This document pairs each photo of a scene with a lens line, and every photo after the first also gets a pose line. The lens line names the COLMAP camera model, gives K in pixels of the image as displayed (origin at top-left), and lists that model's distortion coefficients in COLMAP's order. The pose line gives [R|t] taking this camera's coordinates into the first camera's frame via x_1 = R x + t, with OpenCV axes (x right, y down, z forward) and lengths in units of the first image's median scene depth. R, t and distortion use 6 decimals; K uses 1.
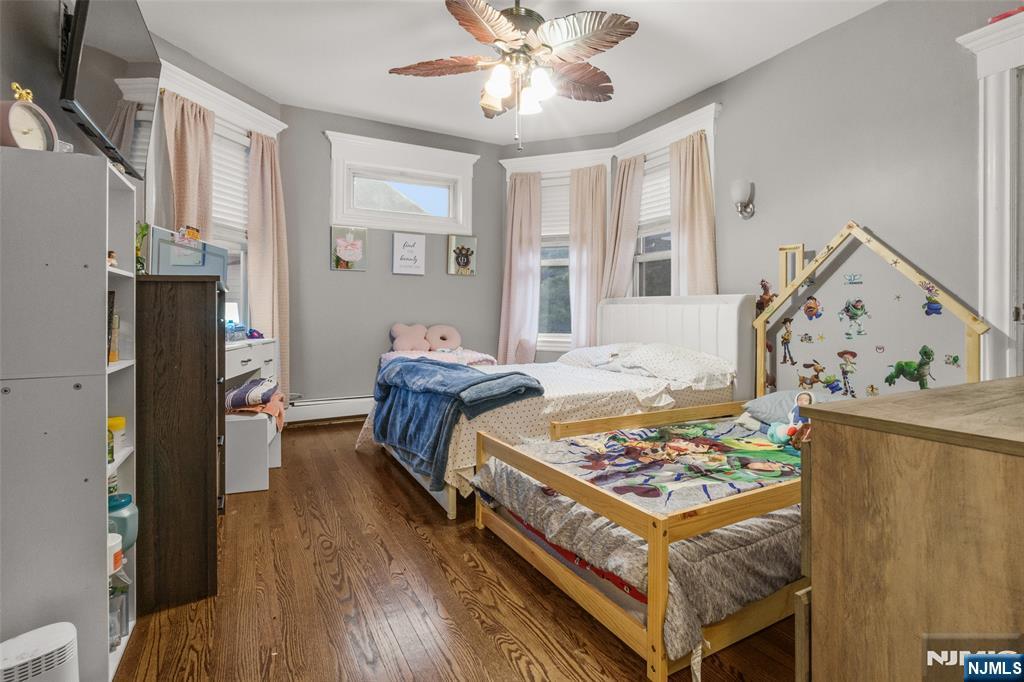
lens RADIAL K [[475.3, 0, 505.8], [0, 475.3, 324.0], [0, 0, 1]] dist [-0.002914, 0.001186]
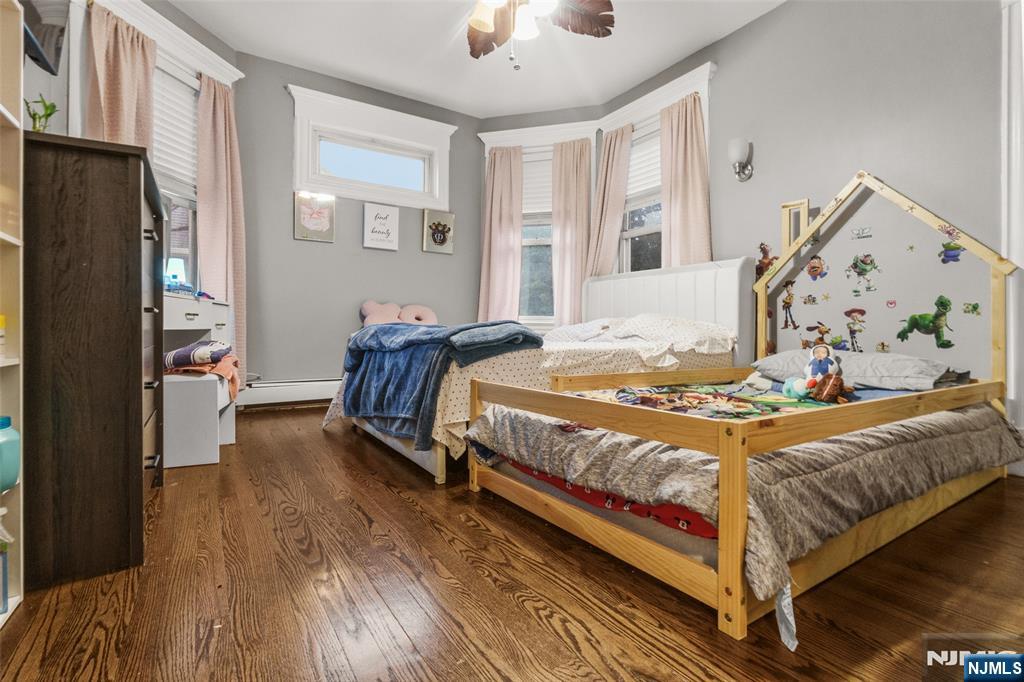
lens RADIAL K [[475.3, 0, 510.2], [0, 475.3, 335.3], [0, 0, 1]] dist [-0.002914, 0.001186]
pose [[0.997098, 0.001582, 0.076111, -0.047229], [-0.001796, 0.999995, 0.002742, 0.122932], [-0.076106, -0.002871, 0.997096, 0.119434]]
